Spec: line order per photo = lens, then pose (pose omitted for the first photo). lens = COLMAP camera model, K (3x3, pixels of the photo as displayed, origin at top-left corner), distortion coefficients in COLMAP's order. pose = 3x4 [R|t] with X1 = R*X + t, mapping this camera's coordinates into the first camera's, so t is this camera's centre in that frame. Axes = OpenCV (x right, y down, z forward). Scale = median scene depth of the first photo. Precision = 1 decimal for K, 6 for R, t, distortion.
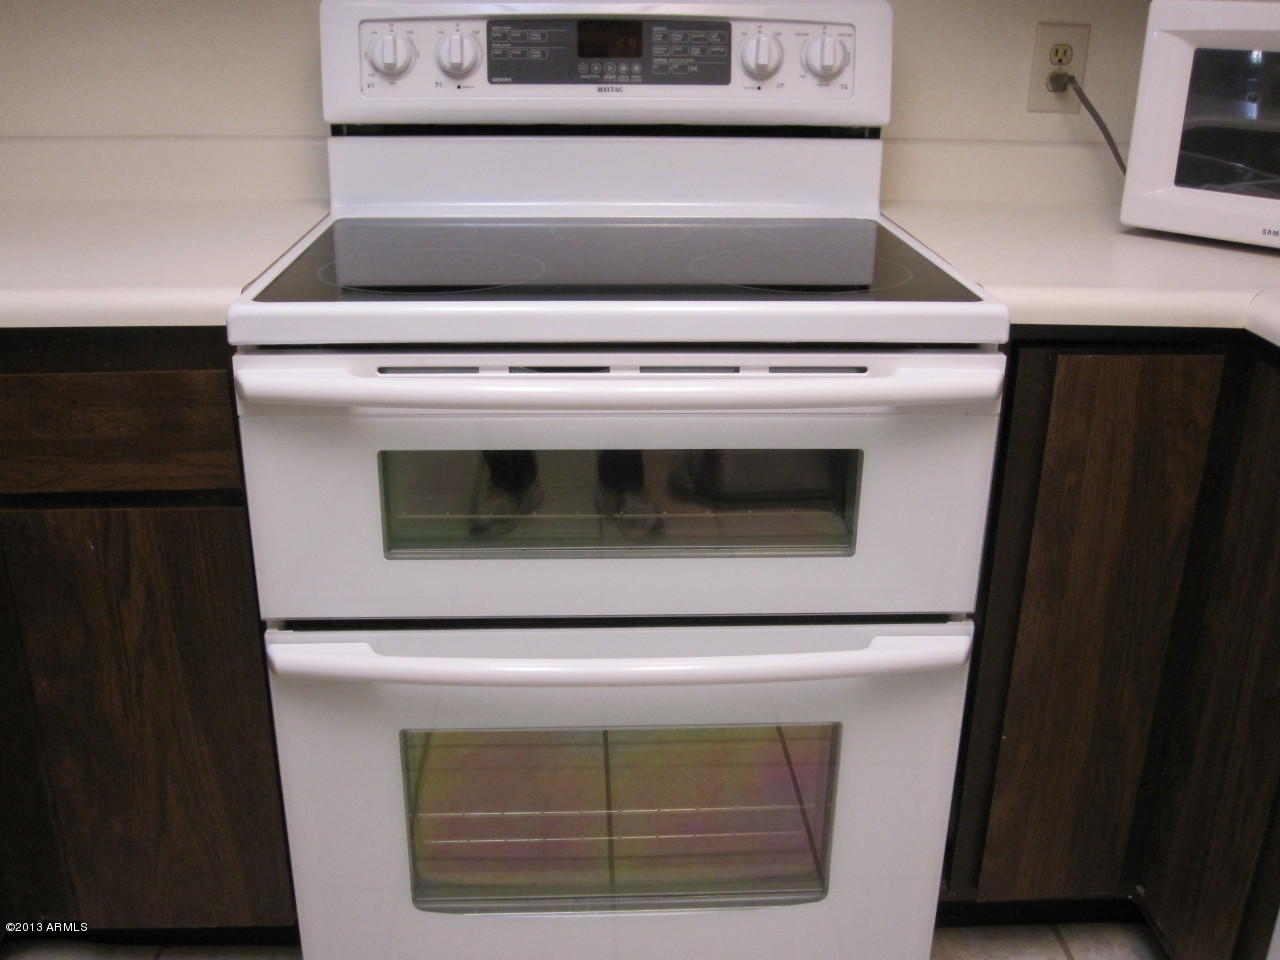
lens RADIAL K [[1253.5, 0, 639.7], [0, 1253.5, 496.1], [0, 0, 1]] dist [-0.093244, 0.091291]
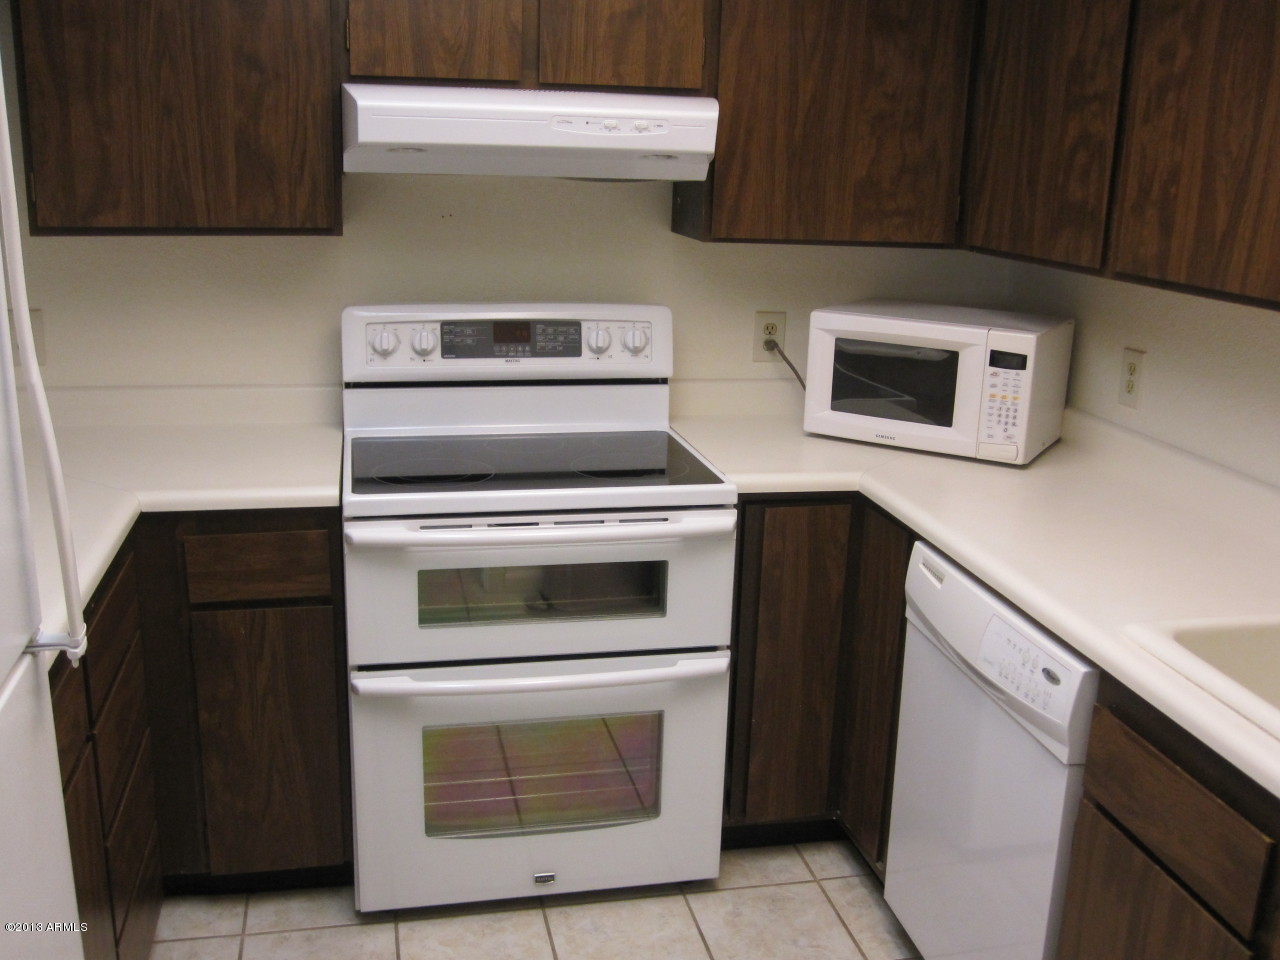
lens RADIAL K [[1253.5, 0, 639.7], [0, 1253.5, 496.1], [0, 0, 1]] dist [-0.093244, 0.091291]
pose [[0.985883, -0.028978, 0.164908, -0.165705], [0.047597, 0.992780, -0.110100, 0.068835], [-0.160527, 0.116395, 0.980145, -0.828847]]
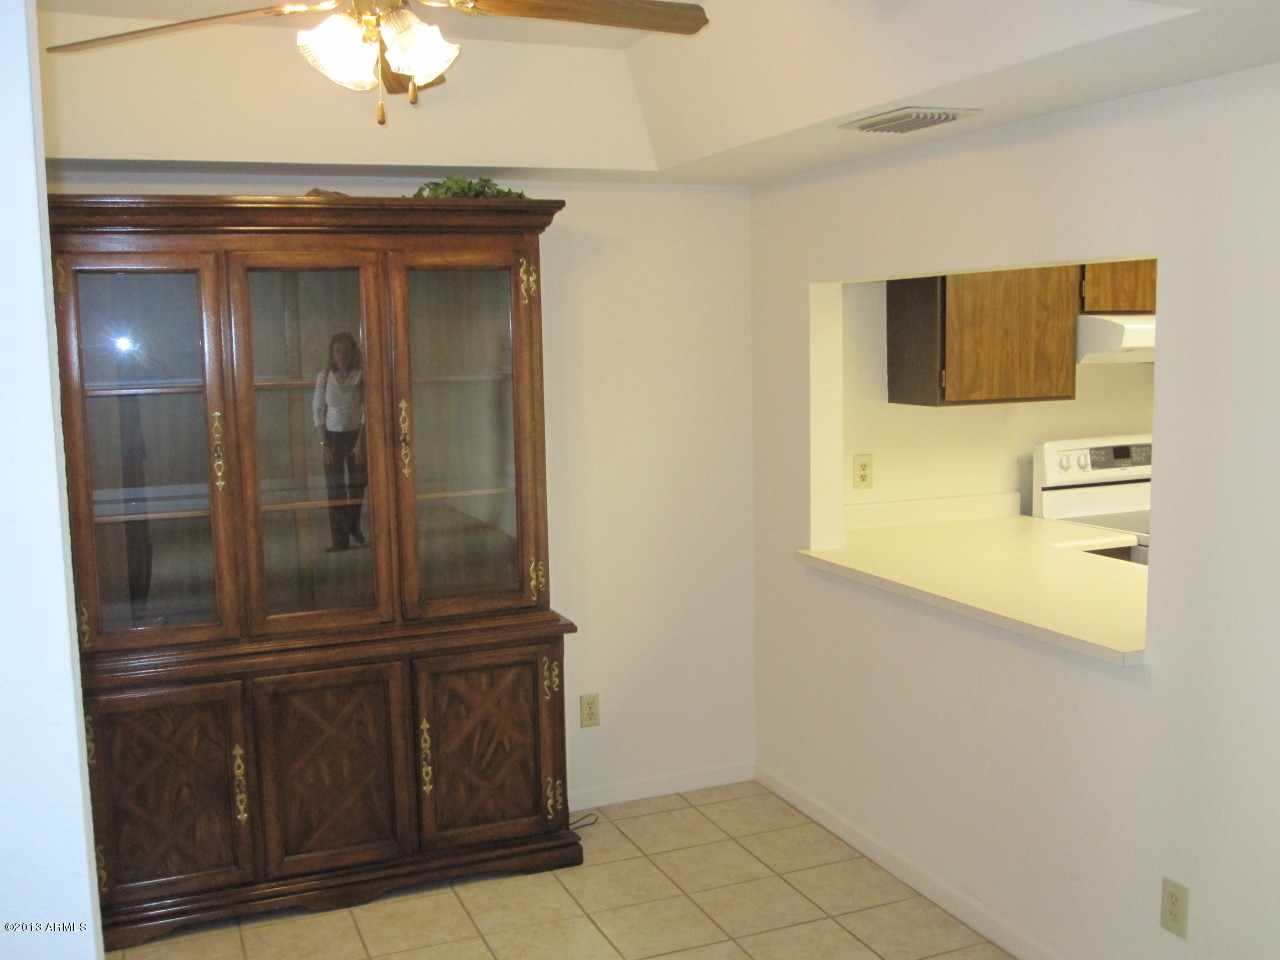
lens RADIAL K [[1253.5, 0, 639.7], [0, 1253.5, 496.1], [0, 0, 1]] dist [-0.093244, 0.091291]
pose [[0.940890, -0.077442, 0.329740, -2.411987], [0.160498, 0.959216, -0.232690, 0.268135], [-0.298272, 0.271858, 0.914946, -1.531848]]
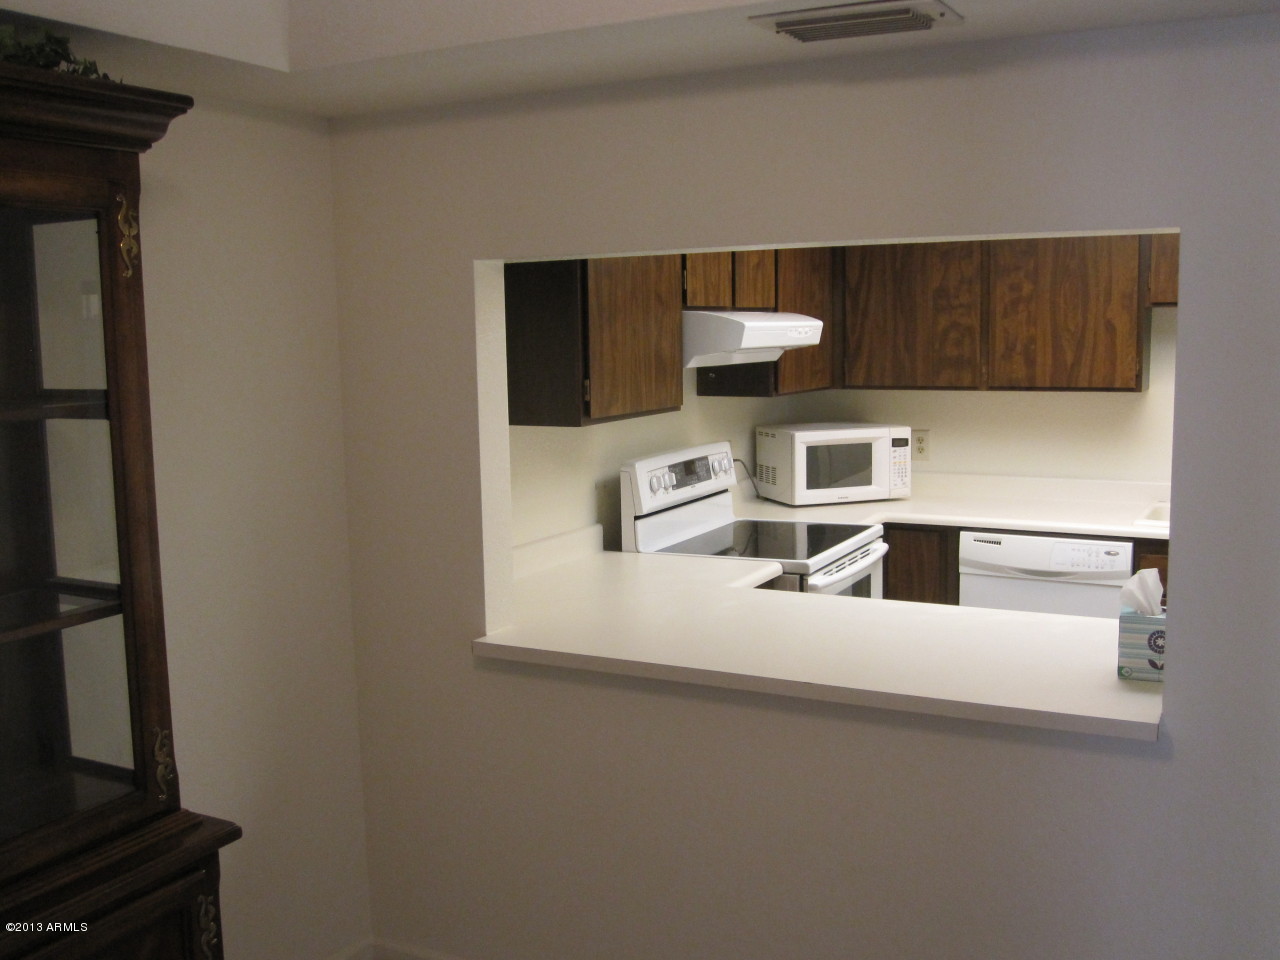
lens RADIAL K [[1253.5, 0, 639.7], [0, 1253.5, 496.1], [0, 0, 1]] dist [-0.093244, 0.091291]
pose [[0.508125, -0.140381, 0.849766, -2.689306], [0.352661, 0.934040, -0.056574, -0.234263], [-0.785773, 0.328426, 0.524116, -0.318393]]
